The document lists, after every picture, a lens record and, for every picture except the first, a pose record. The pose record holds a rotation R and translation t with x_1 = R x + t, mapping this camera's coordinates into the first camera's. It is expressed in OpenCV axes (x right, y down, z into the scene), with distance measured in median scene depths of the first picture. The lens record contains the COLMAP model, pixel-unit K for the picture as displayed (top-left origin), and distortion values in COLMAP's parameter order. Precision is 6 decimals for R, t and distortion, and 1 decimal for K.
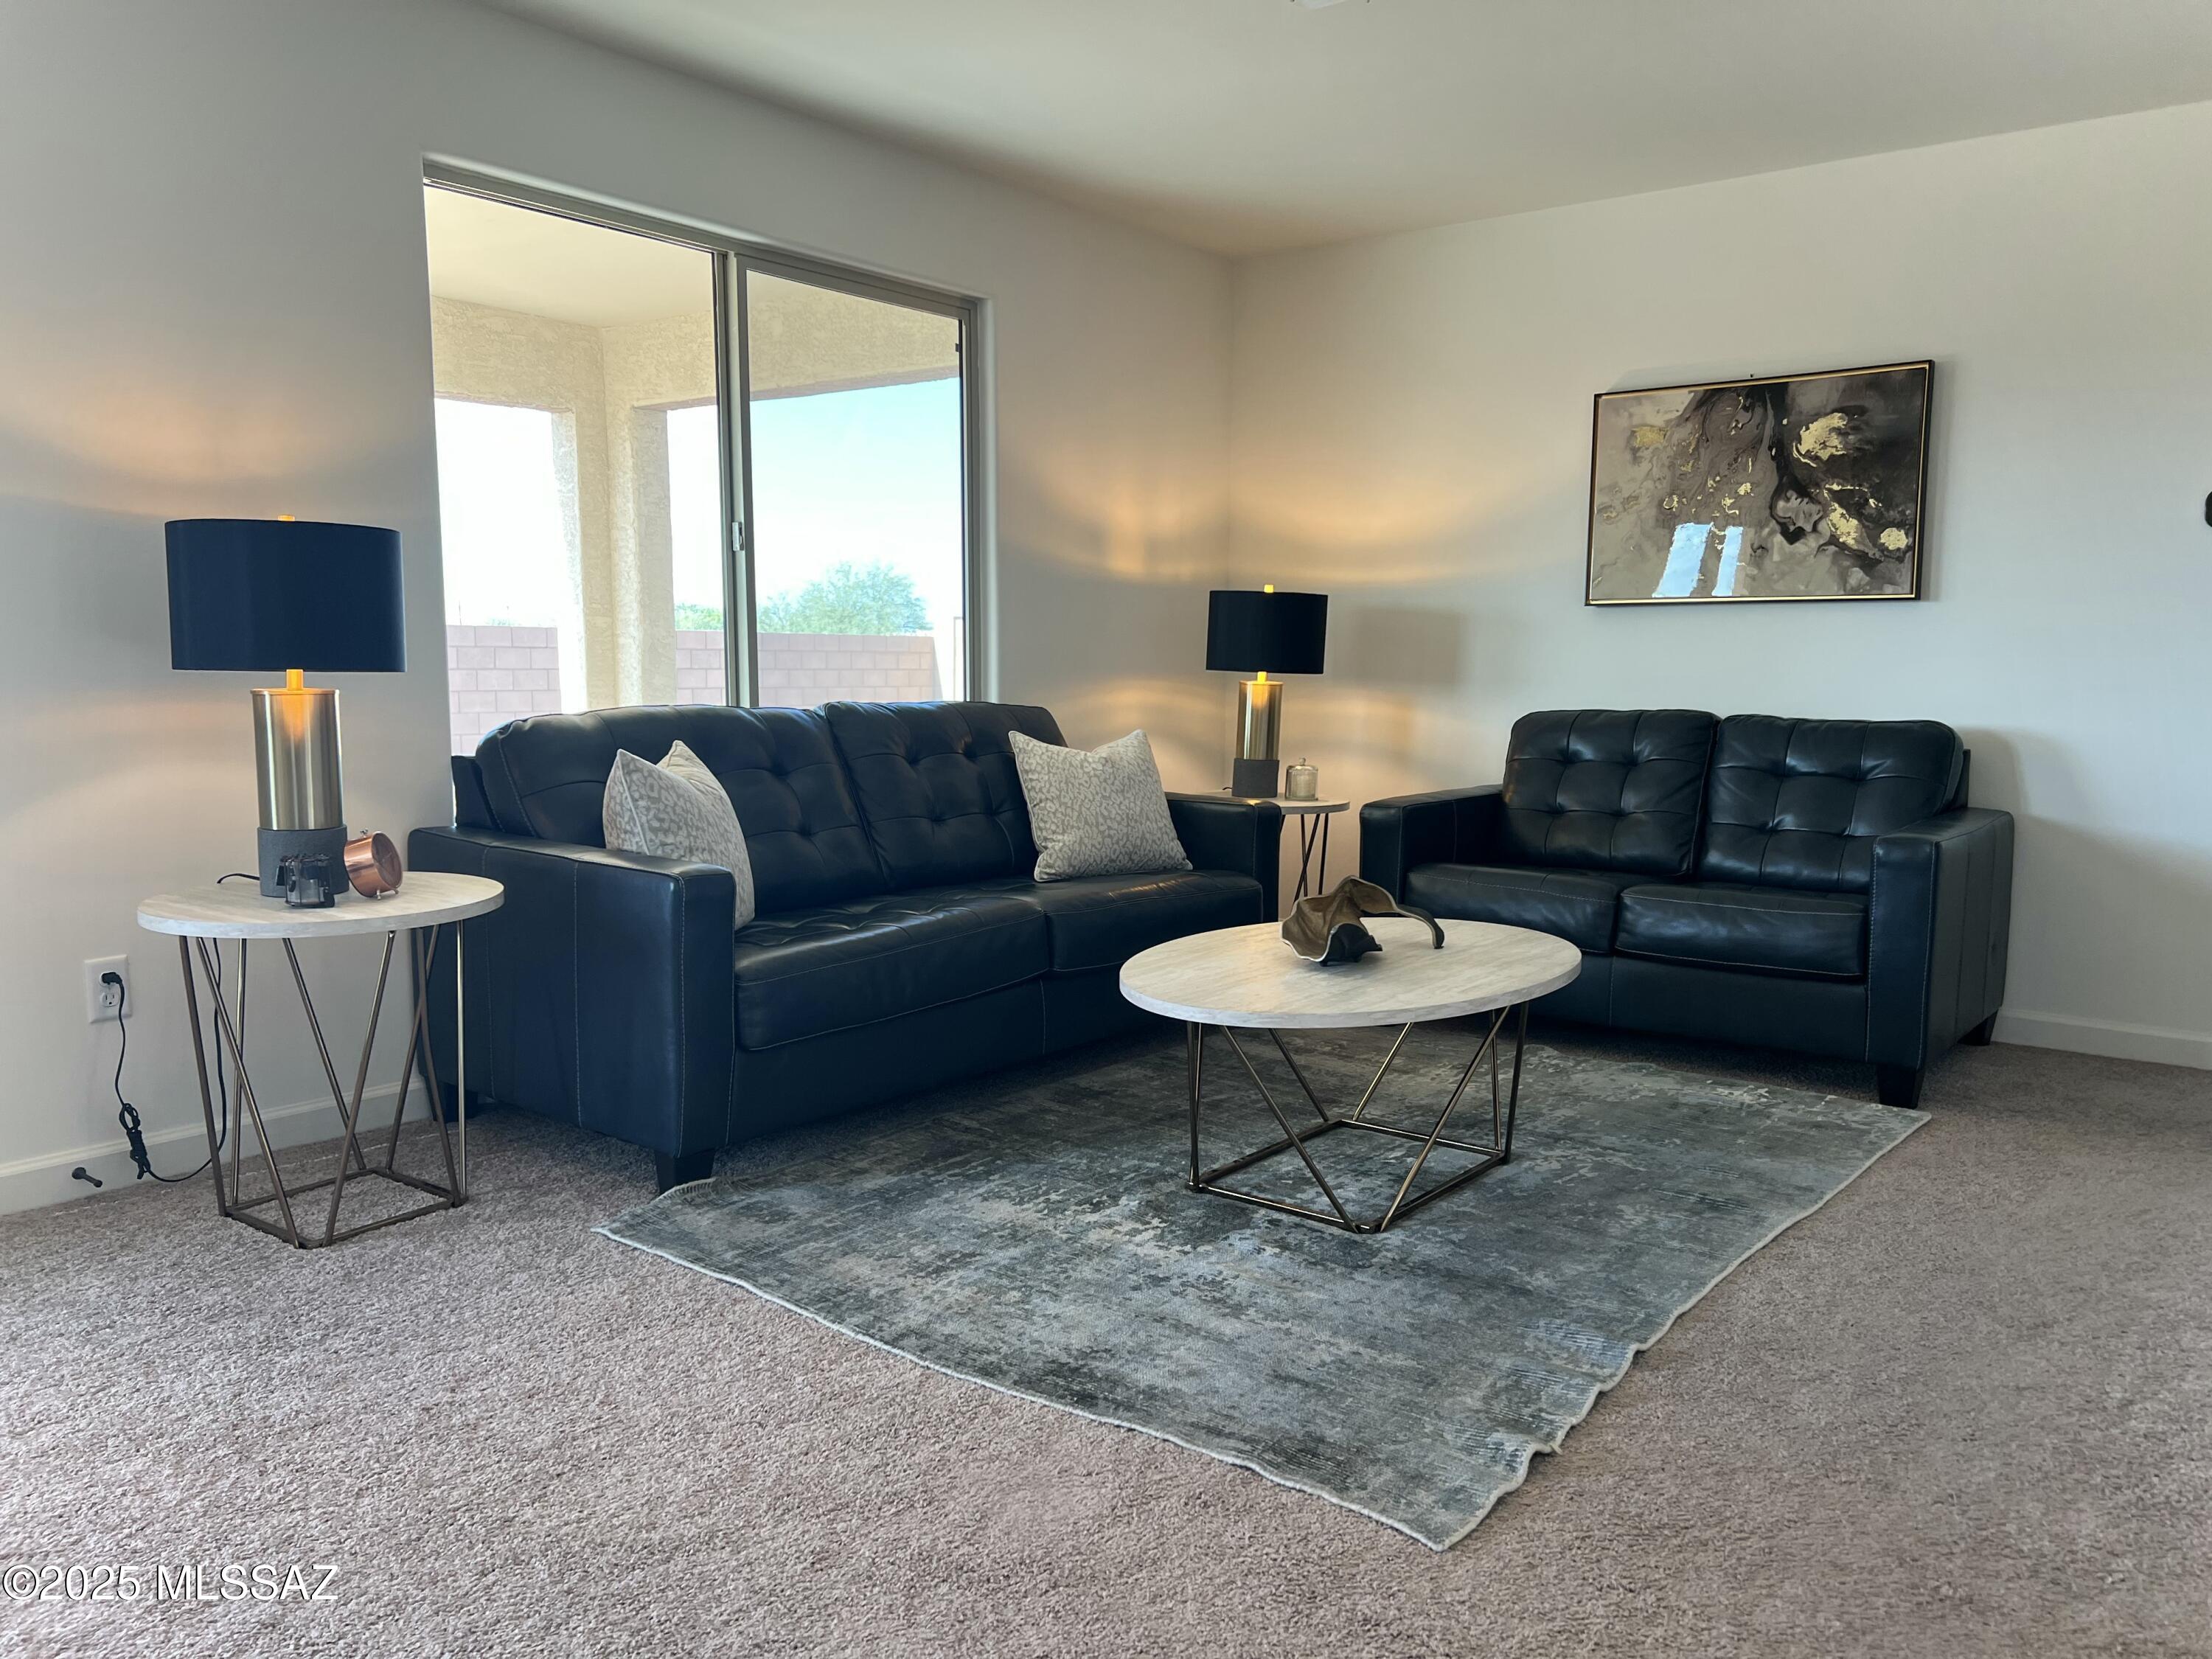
lens RADIAL K [[1668.2, 0, 1103.8], [0, 1668.2, 833.6], [0, 0, 1]] dist [0.042110, -0.048567]
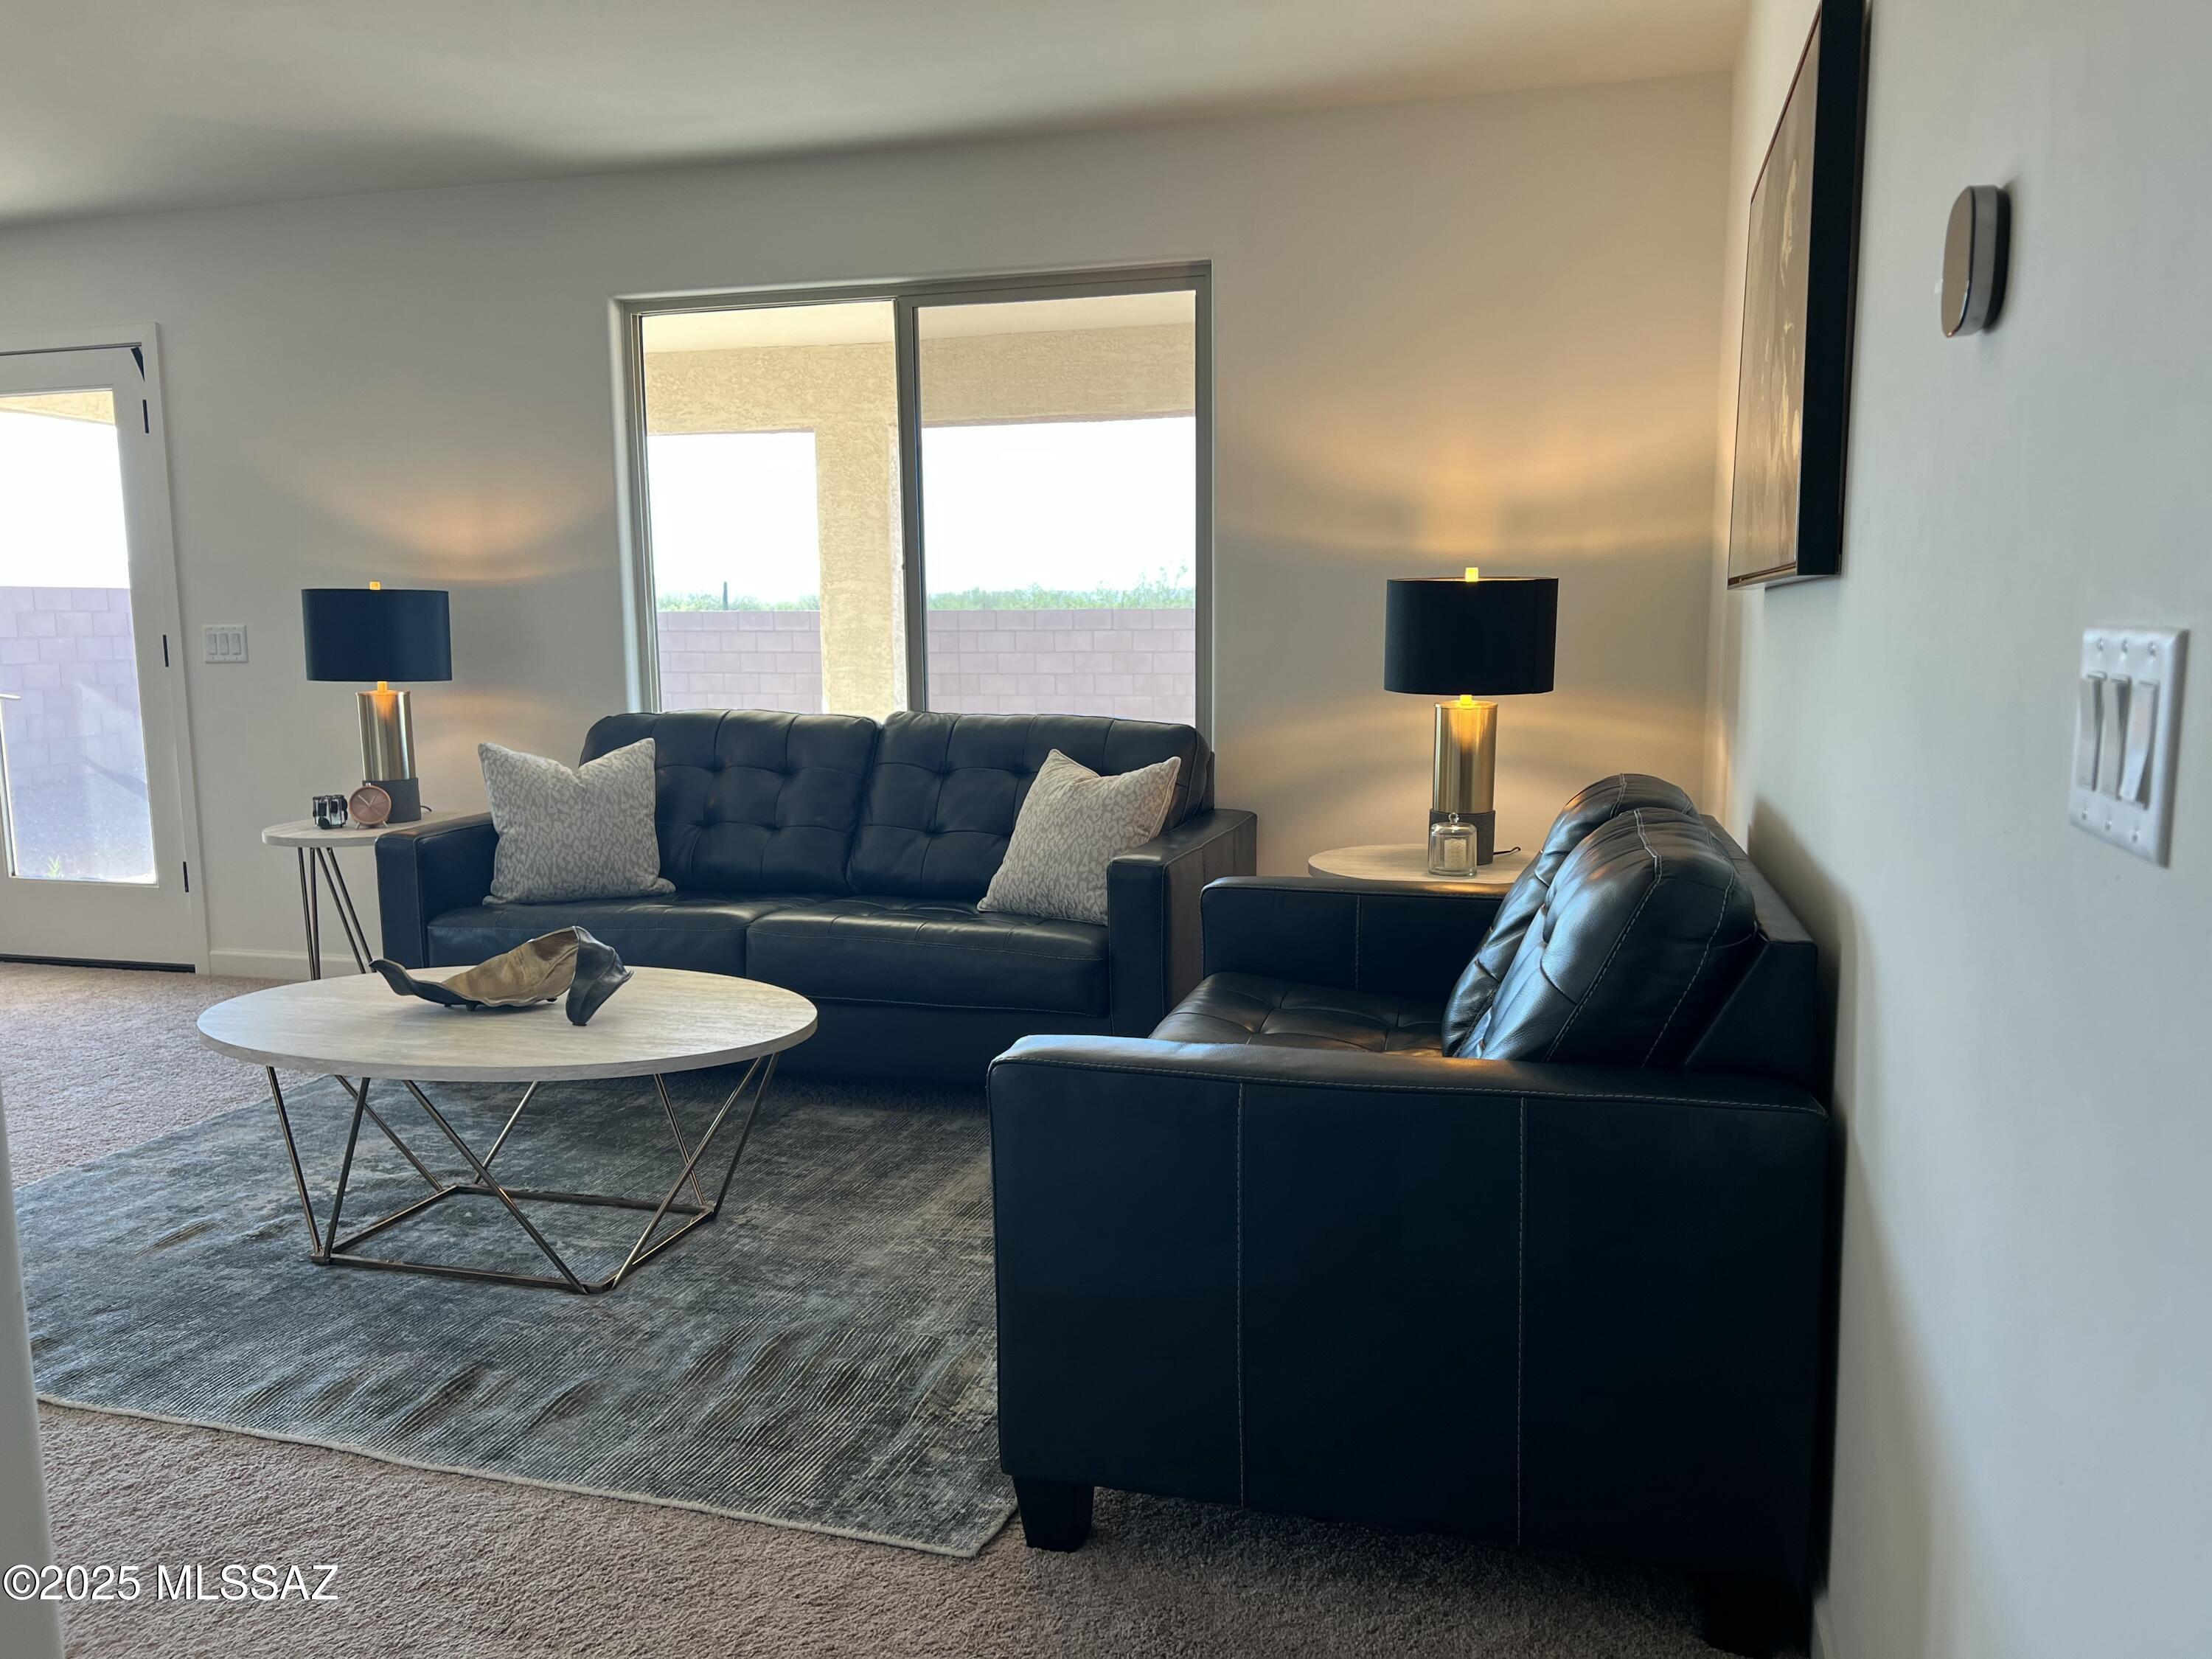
lens RADIAL K [[1668.2, 0, 1097.9], [0, 1668.2, 840.5], [0, 0, 1]] dist [0.042110, -0.048567]
pose [[0.377702, 0.117822, -0.918401, 0.889626], [-0.087534, 0.991972, 0.091261, -0.108130], [0.921781, 0.045922, 0.384983, 0.733479]]
